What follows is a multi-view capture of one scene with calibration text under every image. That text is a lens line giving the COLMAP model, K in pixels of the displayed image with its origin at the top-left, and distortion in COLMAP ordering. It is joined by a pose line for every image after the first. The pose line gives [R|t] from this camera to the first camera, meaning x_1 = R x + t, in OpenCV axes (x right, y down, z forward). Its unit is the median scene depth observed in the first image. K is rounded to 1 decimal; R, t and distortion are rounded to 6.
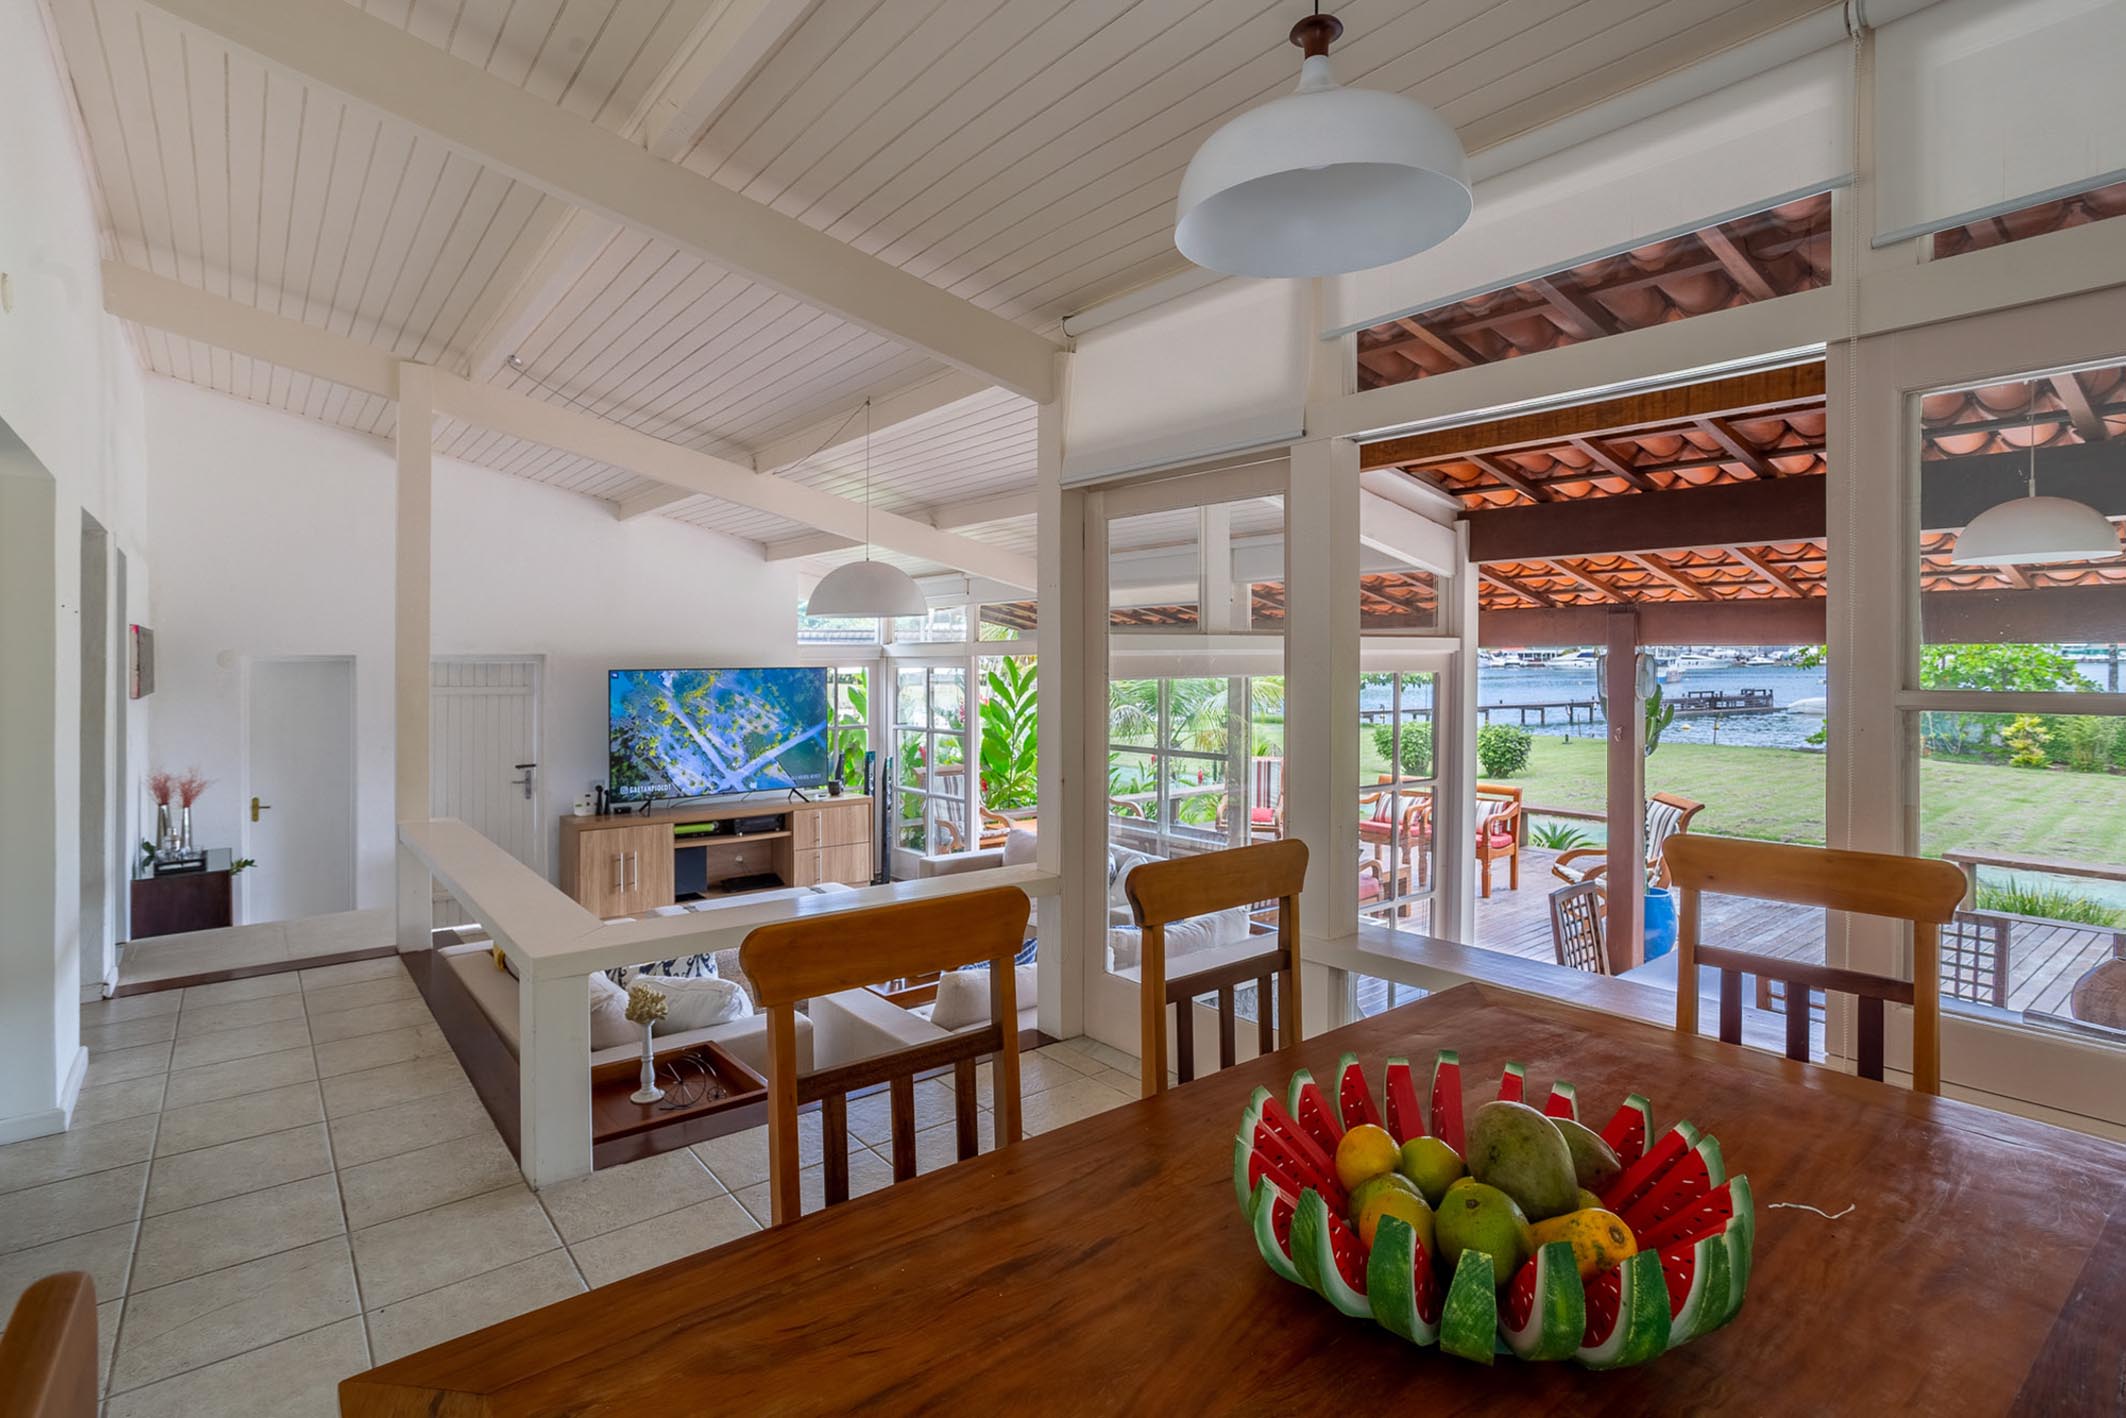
lens RADIAL K [[1057.3, 0, 1087.8], [0, 1057.3, 702.0], [0, 0, 1]] dist [-0.062260, 0.039487]
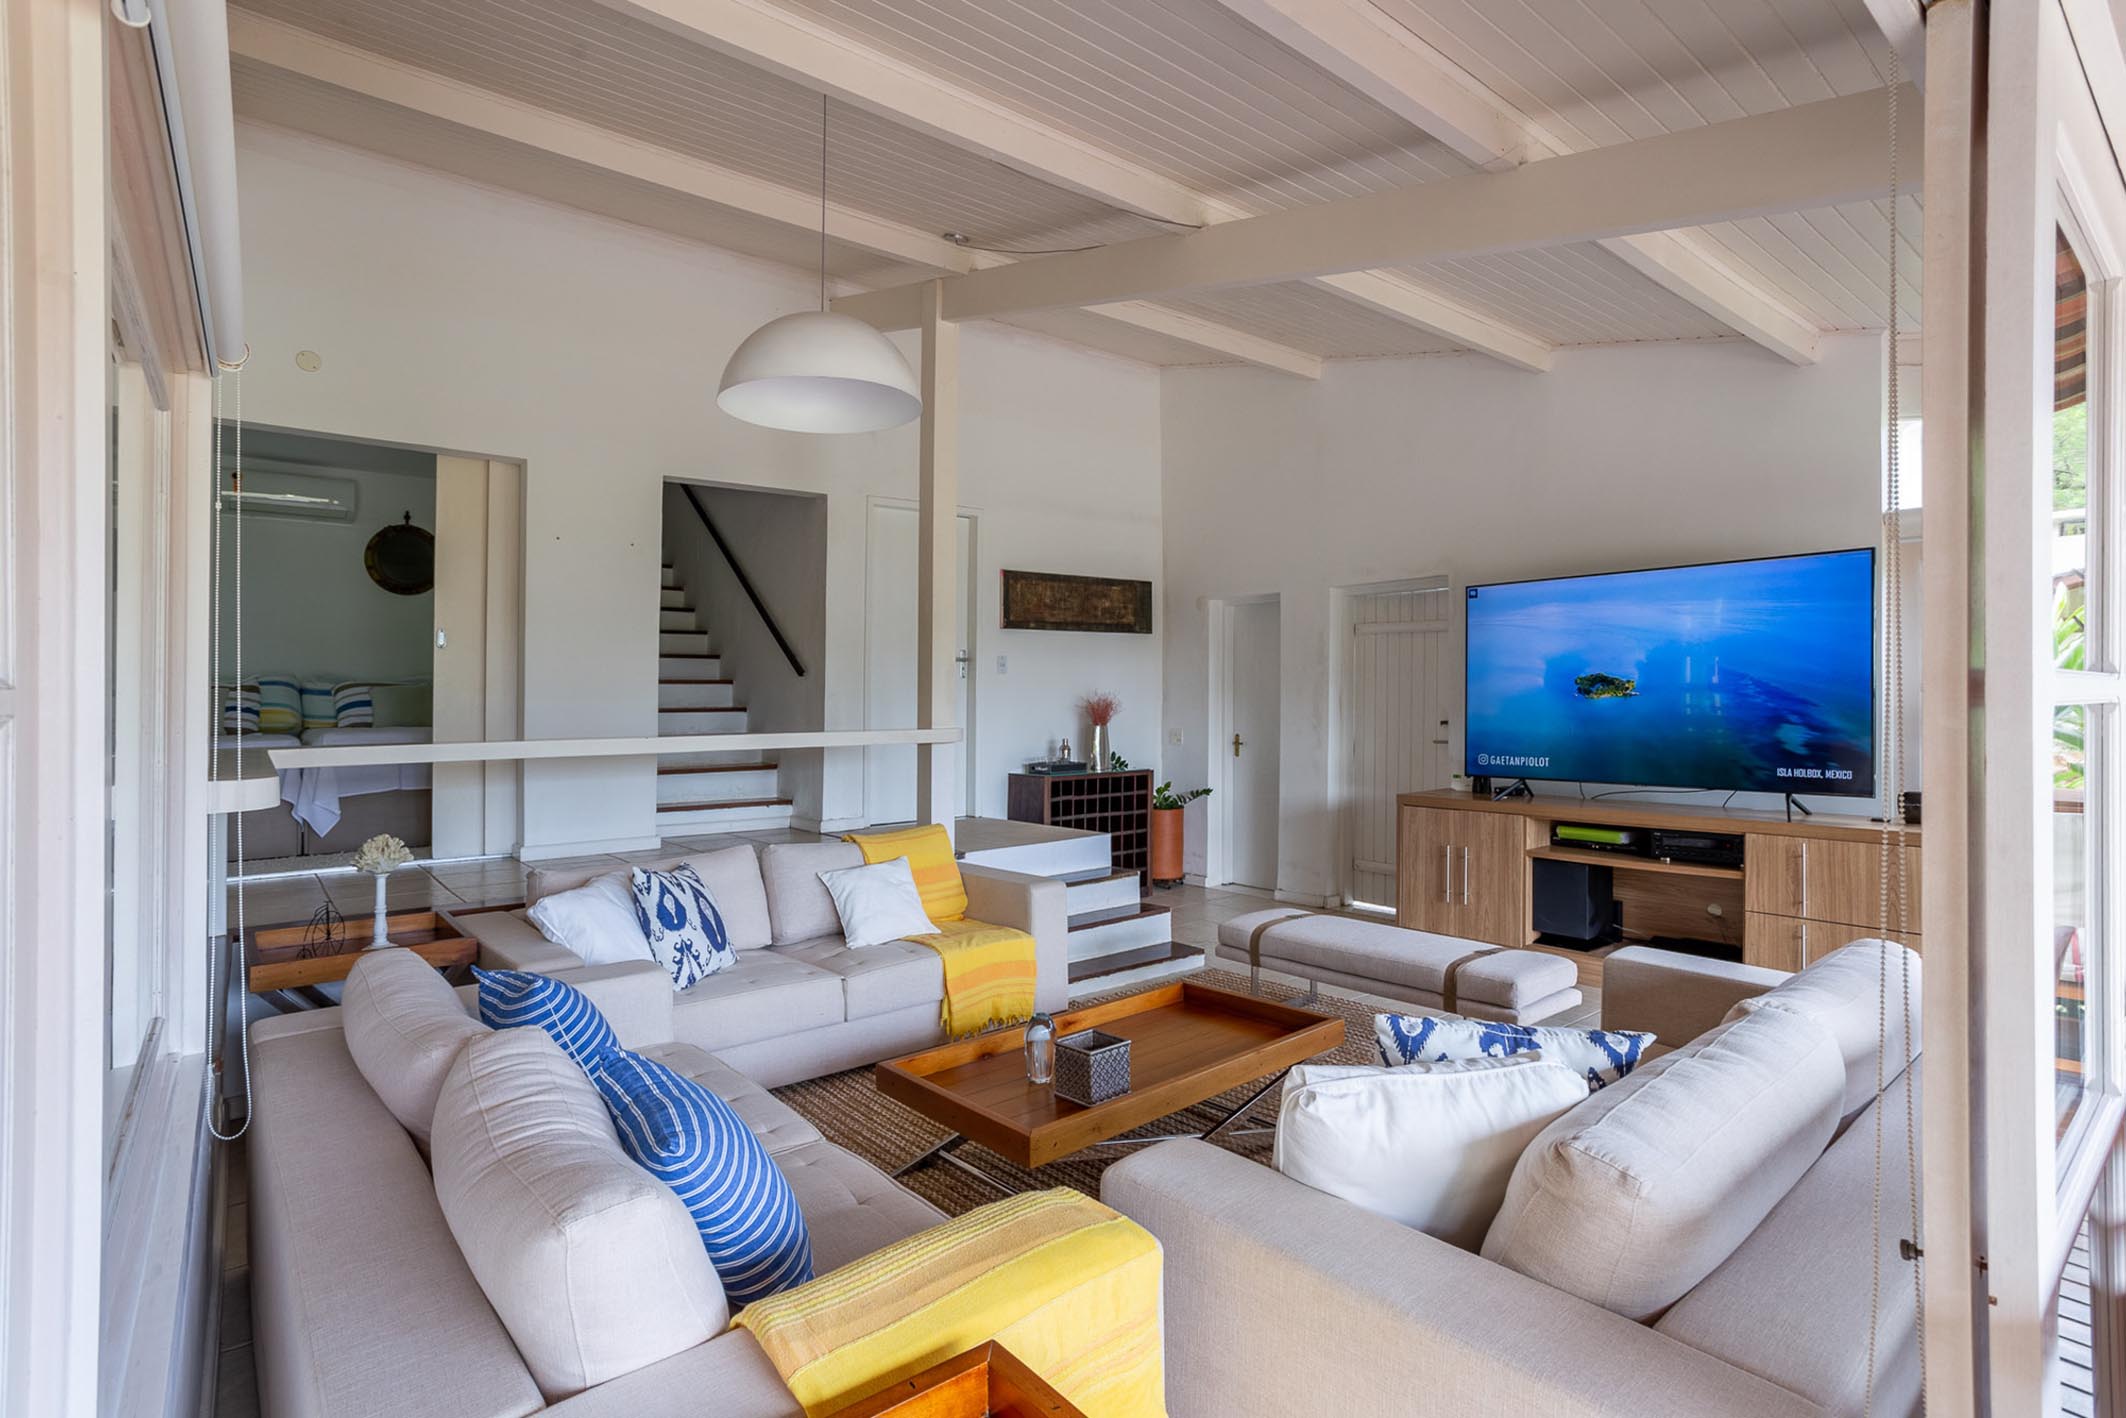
lens RADIAL K [[1057.3, 0, 1087.8], [0, 1057.3, 702.0], [0, 0, 1]] dist [-0.062260, 0.039487]
pose [[0.001390, 0.003705, -0.999992, 0.247594], [-0.032823, 0.999454, 0.003658, 0.053354], [0.999460, 0.032817, 0.001511, 0.741776]]
